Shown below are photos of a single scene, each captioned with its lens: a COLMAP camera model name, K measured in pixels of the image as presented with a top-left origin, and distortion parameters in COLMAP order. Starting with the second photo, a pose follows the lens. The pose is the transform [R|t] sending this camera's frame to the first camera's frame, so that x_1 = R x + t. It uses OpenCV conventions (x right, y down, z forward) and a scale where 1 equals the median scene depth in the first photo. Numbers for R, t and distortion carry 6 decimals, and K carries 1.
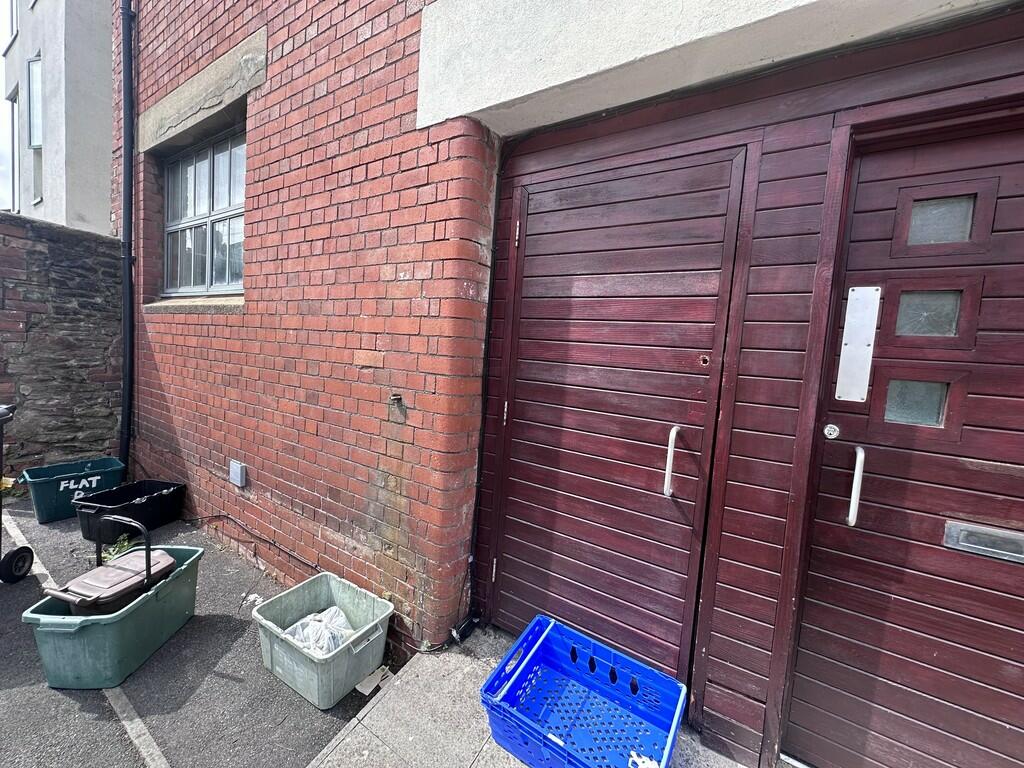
lens RADIAL K [[409.1, 0, 513.4], [0, 409.1, 384.5], [0, 0, 1]] dist [-0.000691, -0.000111]
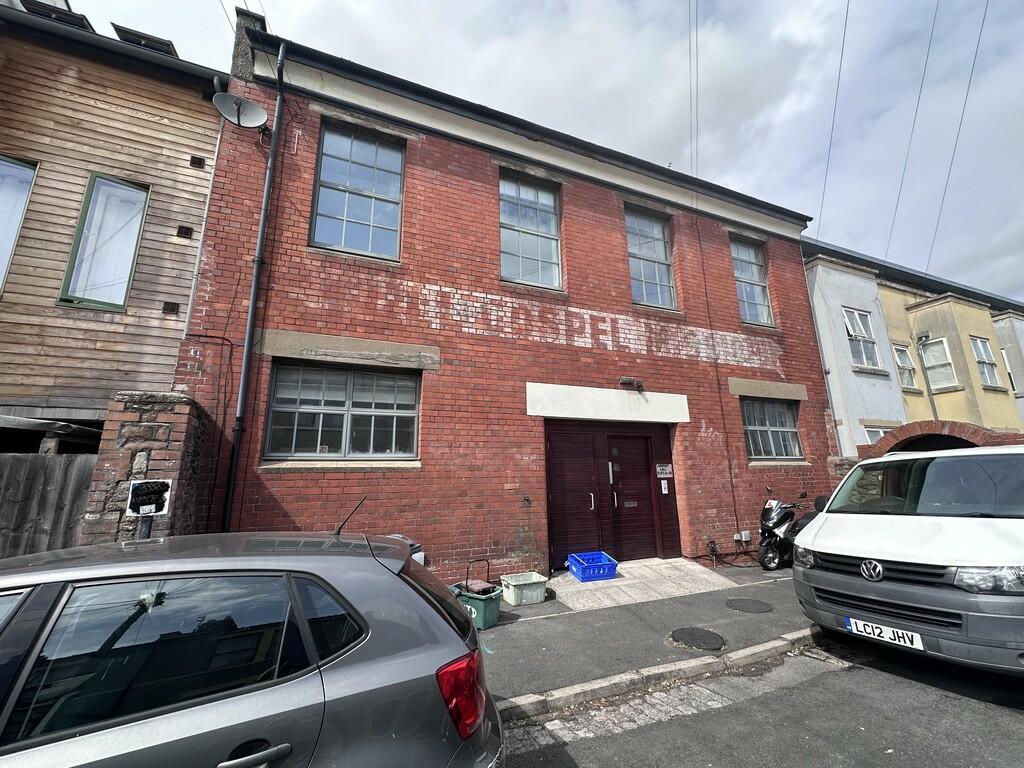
lens RADIAL K [[409.1, 0, 513.1], [0, 409.1, 384.6], [0, 0, 1]] dist [-0.000691, -0.000111]
pose [[0.569088, 0.107535, 0.815215, -2.971289], [0.115848, 0.971038, -0.208962, -0.166897], [-0.814075, 0.213359, 0.540148, -0.756838]]
